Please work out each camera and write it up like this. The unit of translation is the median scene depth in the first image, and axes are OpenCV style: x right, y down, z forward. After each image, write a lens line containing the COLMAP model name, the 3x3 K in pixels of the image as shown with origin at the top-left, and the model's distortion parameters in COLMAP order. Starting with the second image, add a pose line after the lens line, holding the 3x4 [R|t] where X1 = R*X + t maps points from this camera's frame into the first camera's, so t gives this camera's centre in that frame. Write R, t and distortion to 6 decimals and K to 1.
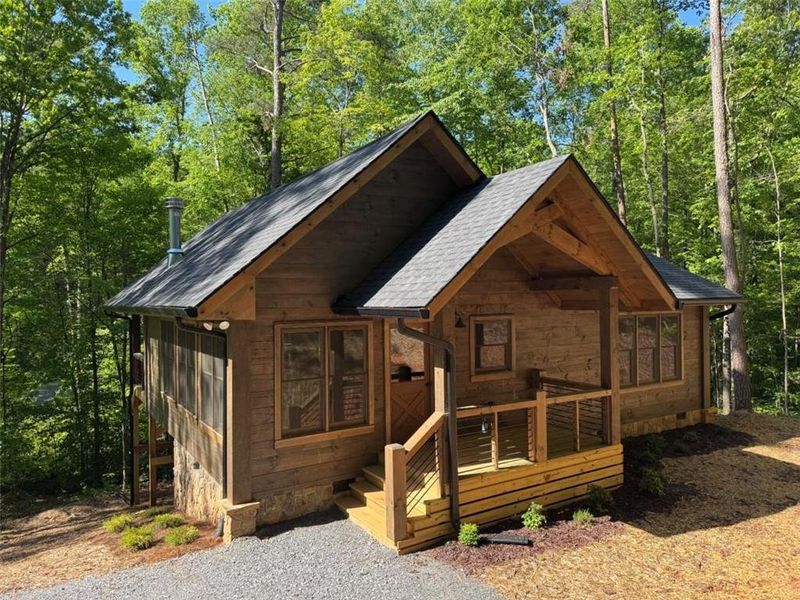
lens RADIAL K [[540.7, 0, 402.8], [0, 540.7, 290.5], [0, 0, 1]] dist [0.103548, -0.000161]
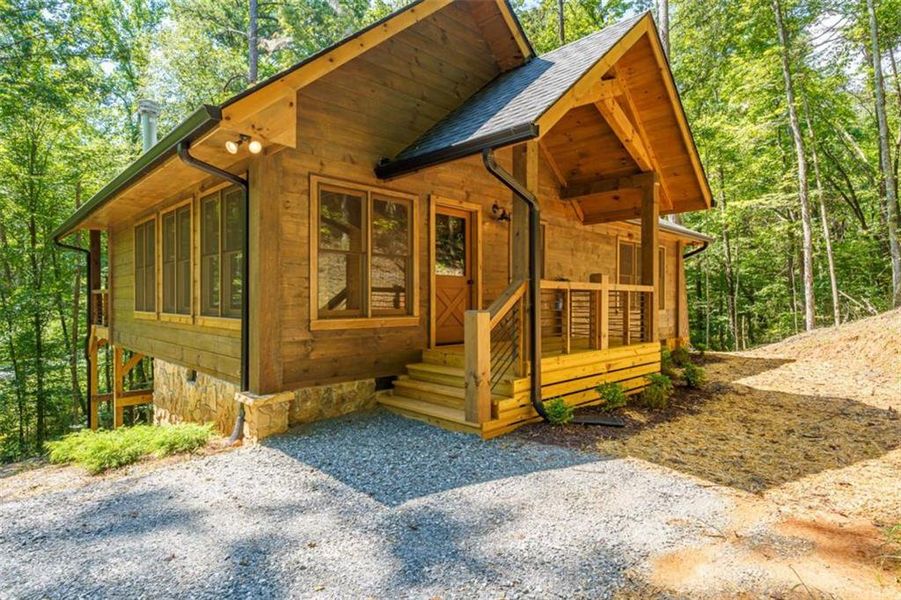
lens RADIAL K [[477.6, 0, 450.9], [0, 477.6, 293.0], [0, 0, 1]] dist [0.007949, 0.000706]
pose [[0.978195, 0.015141, 0.207134, -0.167849], [-0.016602, 0.999848, 0.005316, 0.213739], [-0.207022, -0.008639, 0.978298, 0.262874]]
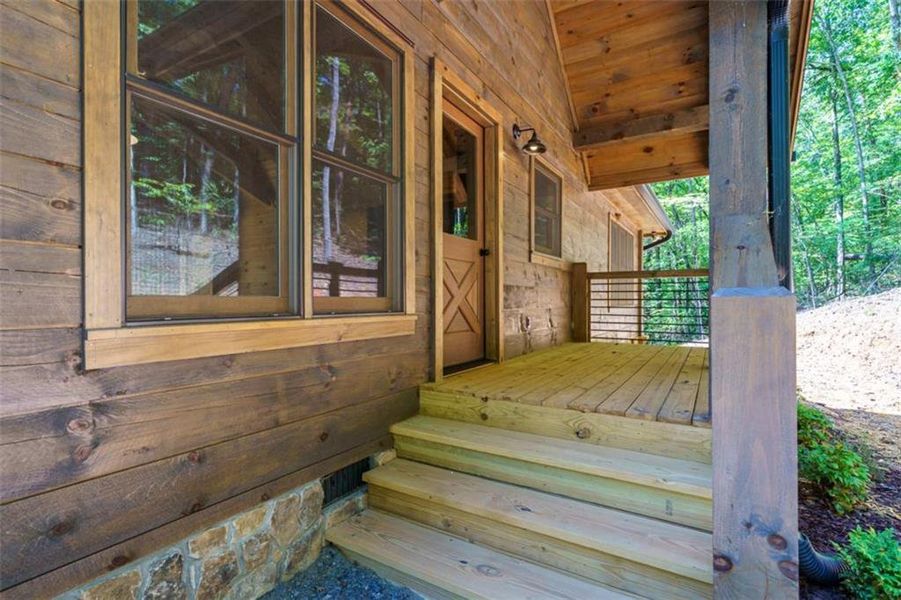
lens RADIAL K [[429.8, 0, 460.7], [0, 429.8, 298.3], [0, 0, 1]] dist [0.002110, 0.000346]
pose [[0.893621, 0.015627, 0.448551, -0.169214], [-0.022927, 0.999678, 0.010847, 0.241273], [-0.448237, -0.019977, 0.893691, 0.743444]]
